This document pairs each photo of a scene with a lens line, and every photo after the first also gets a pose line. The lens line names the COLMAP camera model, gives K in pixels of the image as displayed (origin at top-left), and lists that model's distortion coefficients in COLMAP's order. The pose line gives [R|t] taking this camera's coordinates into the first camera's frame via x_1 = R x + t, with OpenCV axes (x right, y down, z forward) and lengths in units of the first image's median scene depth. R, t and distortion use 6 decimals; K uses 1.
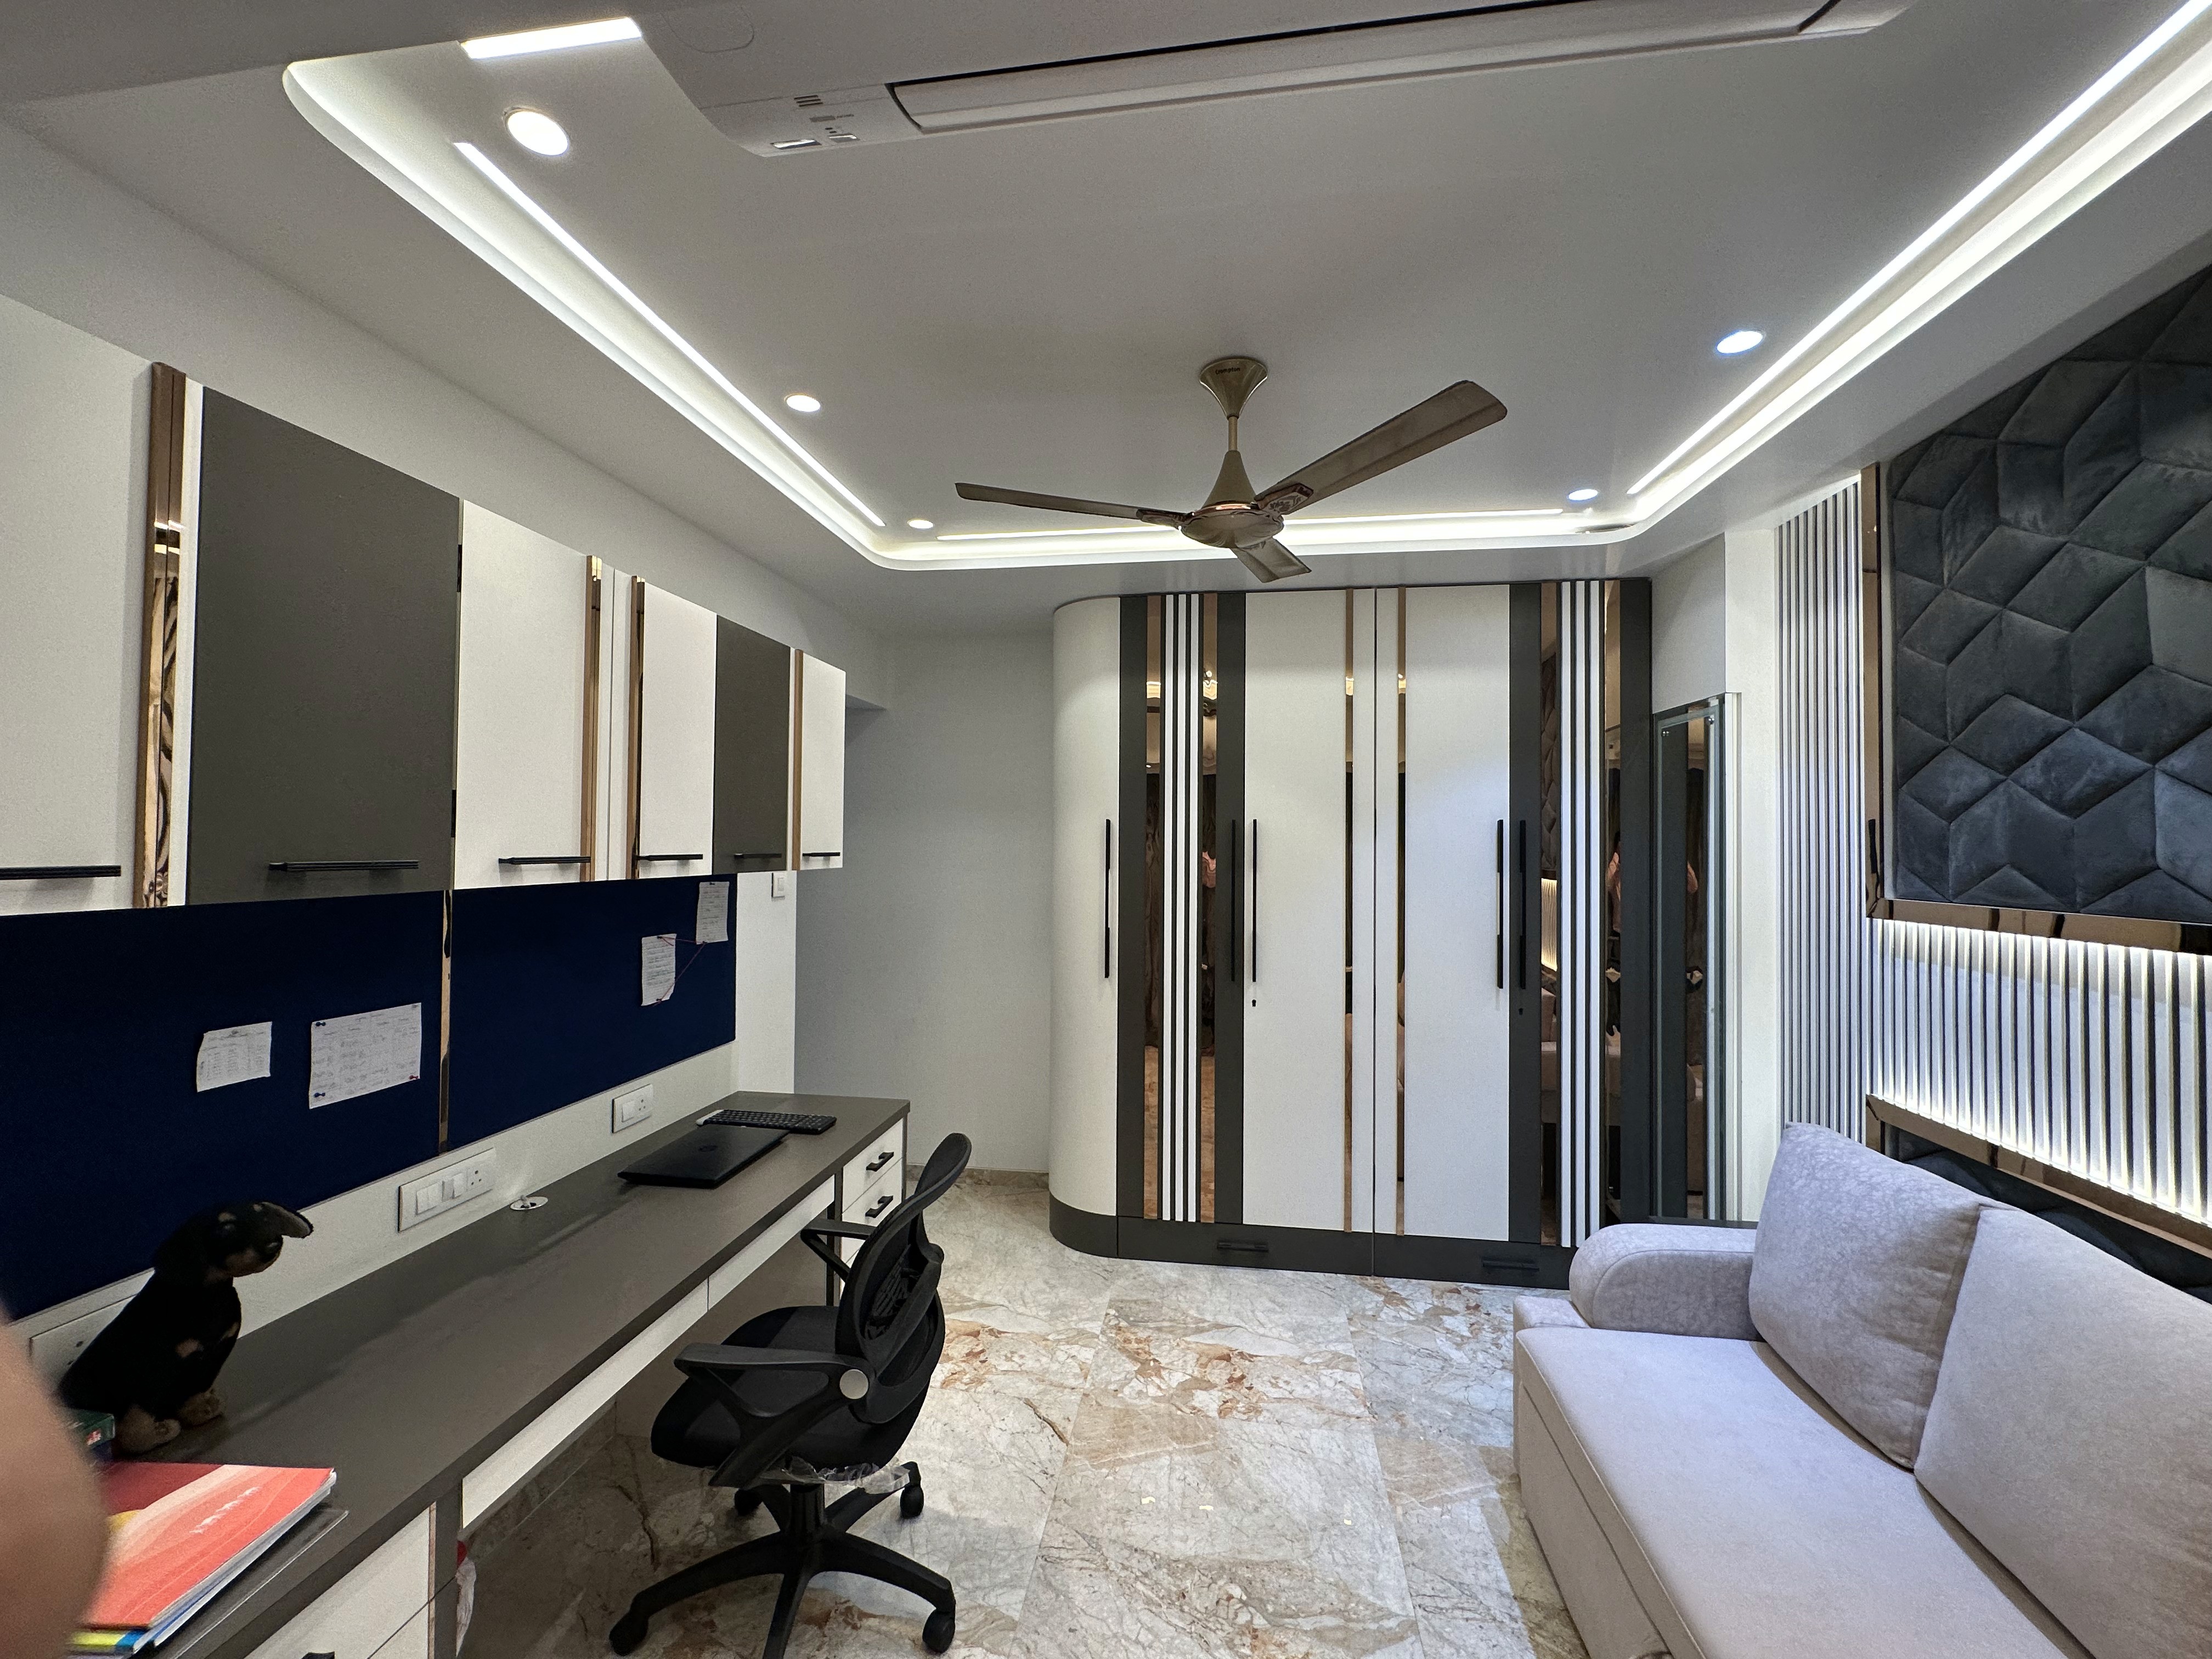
lens RADIAL K [[872.8, 0, 1111.1], [0, 872.8, 838.7], [0, 0, 1]] dist [-0.000988, -0.000071]
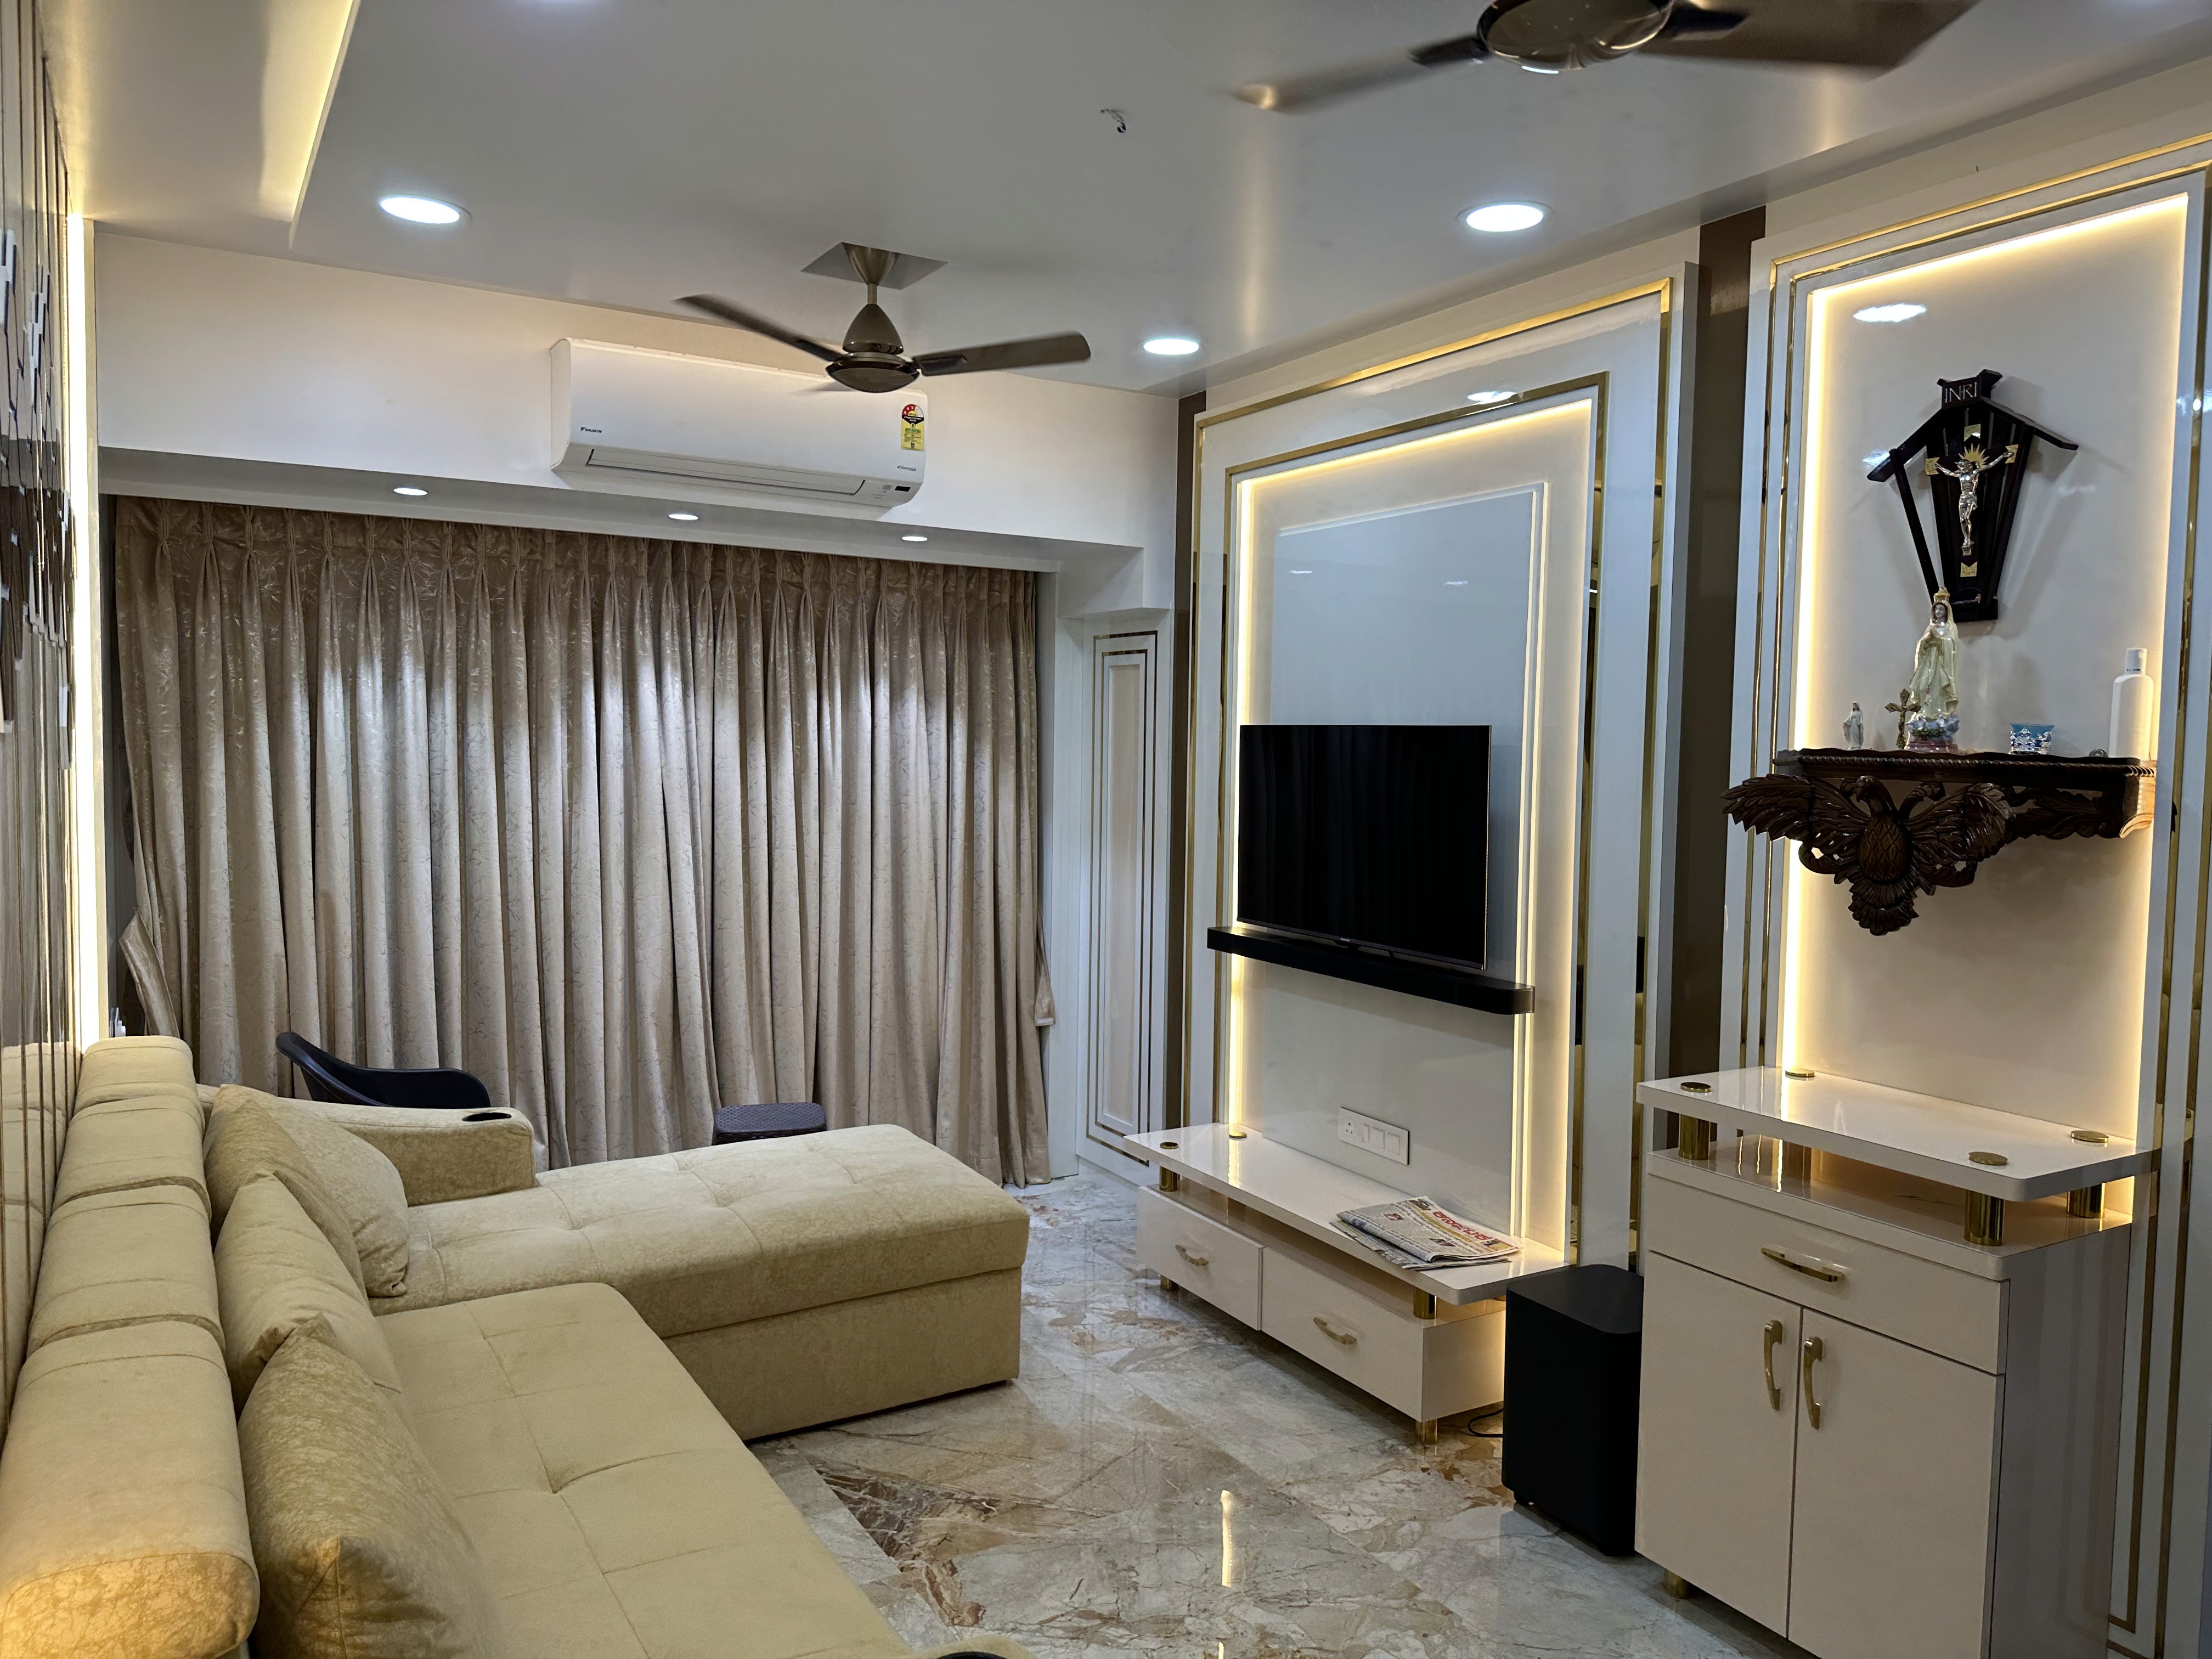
lens RADIAL K [[1567.1, 0, 1107.8], [0, 1567.1, 814.1], [0, 0, 1]] dist [0.097530, -0.101409]
pose [[-0.774720, 0.021935, -0.631924, 1.581185], [-0.007278, 0.999023, 0.043600, 0.039107], [0.632262, 0.038377, -0.773803, 2.443285]]
